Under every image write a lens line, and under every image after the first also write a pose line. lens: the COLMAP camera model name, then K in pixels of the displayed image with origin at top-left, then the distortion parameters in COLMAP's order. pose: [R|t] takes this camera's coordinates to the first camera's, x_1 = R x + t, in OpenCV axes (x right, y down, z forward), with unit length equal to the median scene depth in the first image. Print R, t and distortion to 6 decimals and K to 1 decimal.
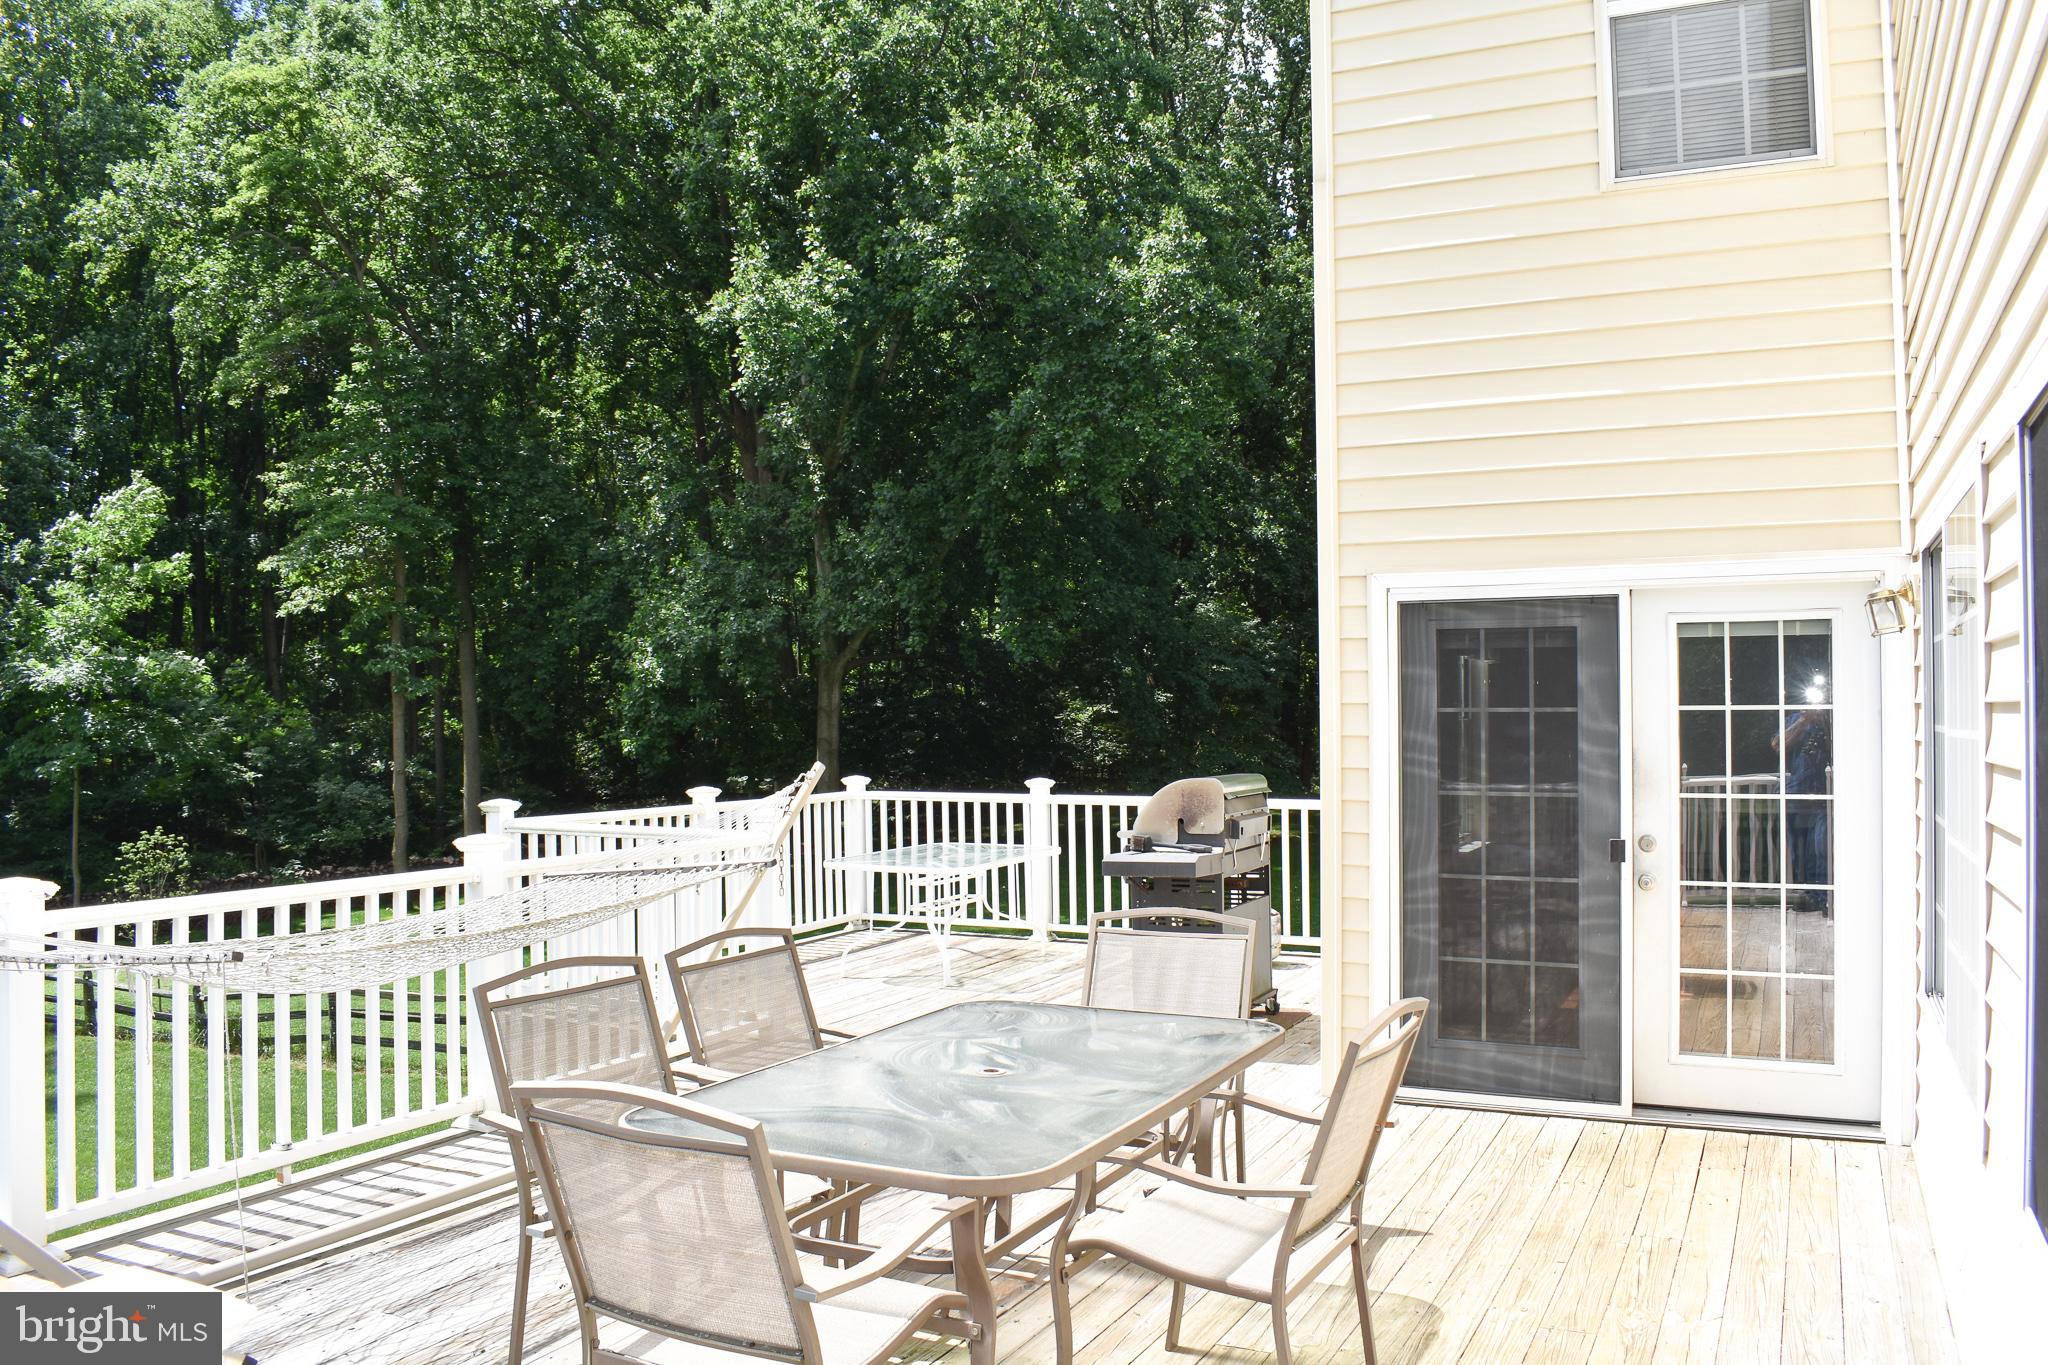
lens RADIAL K [[1617.2, 0, 1025.4], [0, 1617.2, 719.6], [0, 0, 1]] dist [0.003022, -0.000090]
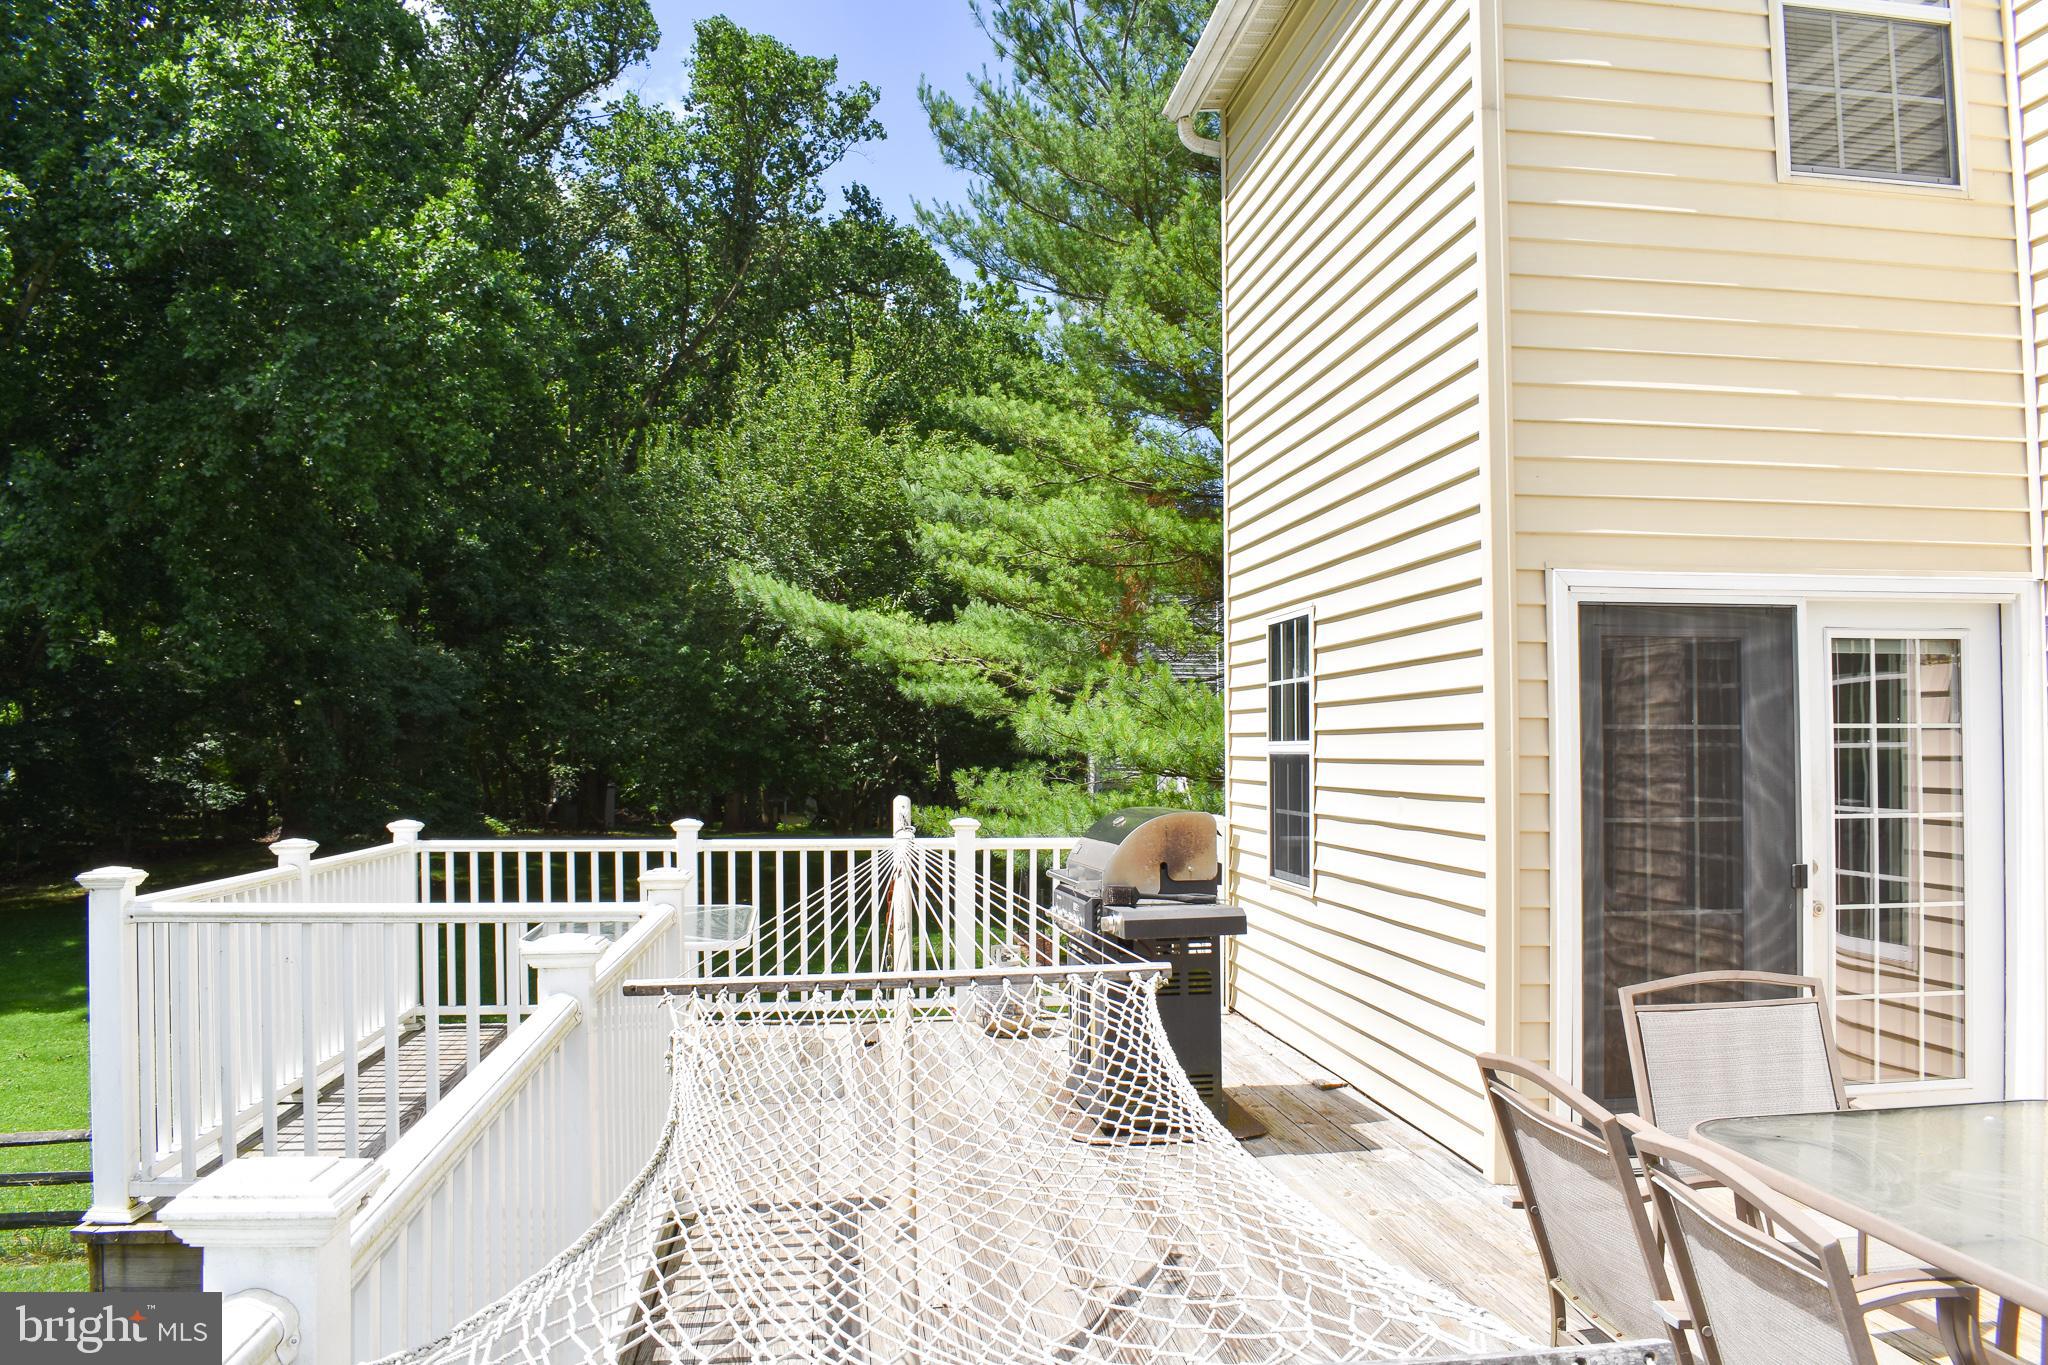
lens RADIAL K [[1595.2, 0, 1024.0], [0, 1595.2, 682.5], [0, 0, 1]] dist [-0.051807, -0.000417]
pose [[0.840576, 0.028612, 0.540937, -0.285925], [-0.002965, 0.998832, -0.048223, 0.007484], [-0.541685, 0.038932, 0.839679, 0.270647]]
